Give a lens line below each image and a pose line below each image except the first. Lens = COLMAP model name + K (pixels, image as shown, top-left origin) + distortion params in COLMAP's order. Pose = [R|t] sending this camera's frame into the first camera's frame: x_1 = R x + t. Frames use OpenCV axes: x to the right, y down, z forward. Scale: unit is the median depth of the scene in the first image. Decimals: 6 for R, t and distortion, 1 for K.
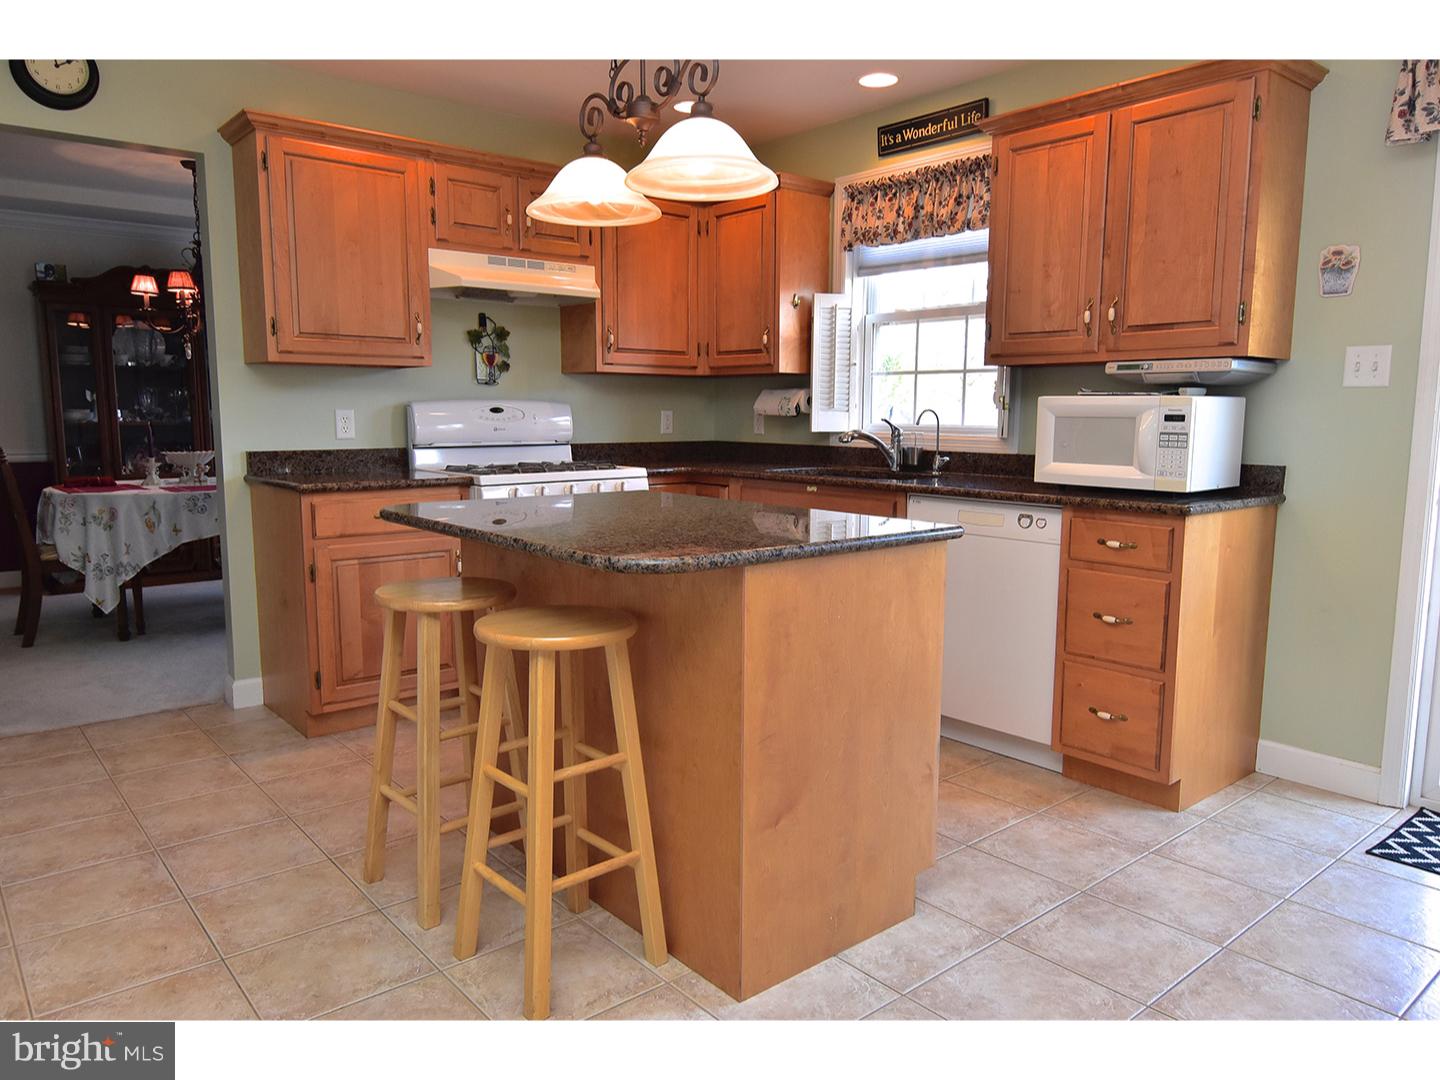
lens RADIAL K [[1007.8, 0, 720.0], [0, 1007.8, 540.0], [0, 0, 1]] dist [-0.000993, -0.002059]
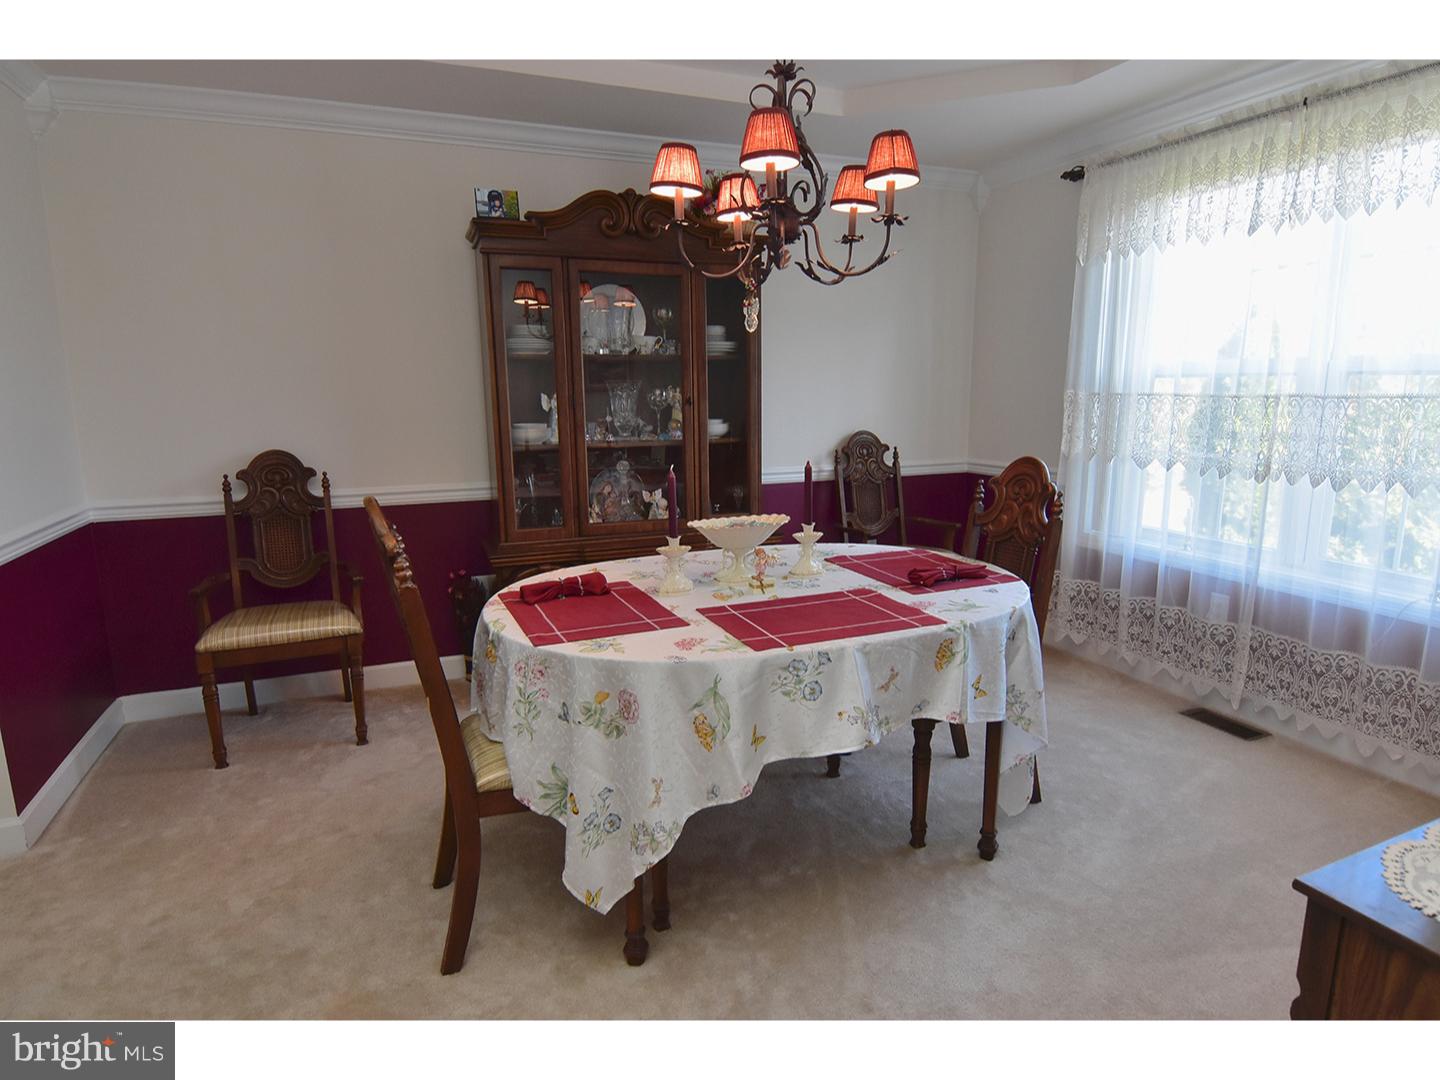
lens RADIAL K [[806.4, 0, 720.0], [0, 806.4, 540.0], [0, 0, 1]] dist [-0.000066, -0.000387]
pose [[0.952937, 0.042996, -0.300105, -0.437053], [-0.026456, 0.997909, 0.058964, -0.107369], [0.302013, -0.048249, 0.952082, 0.649491]]
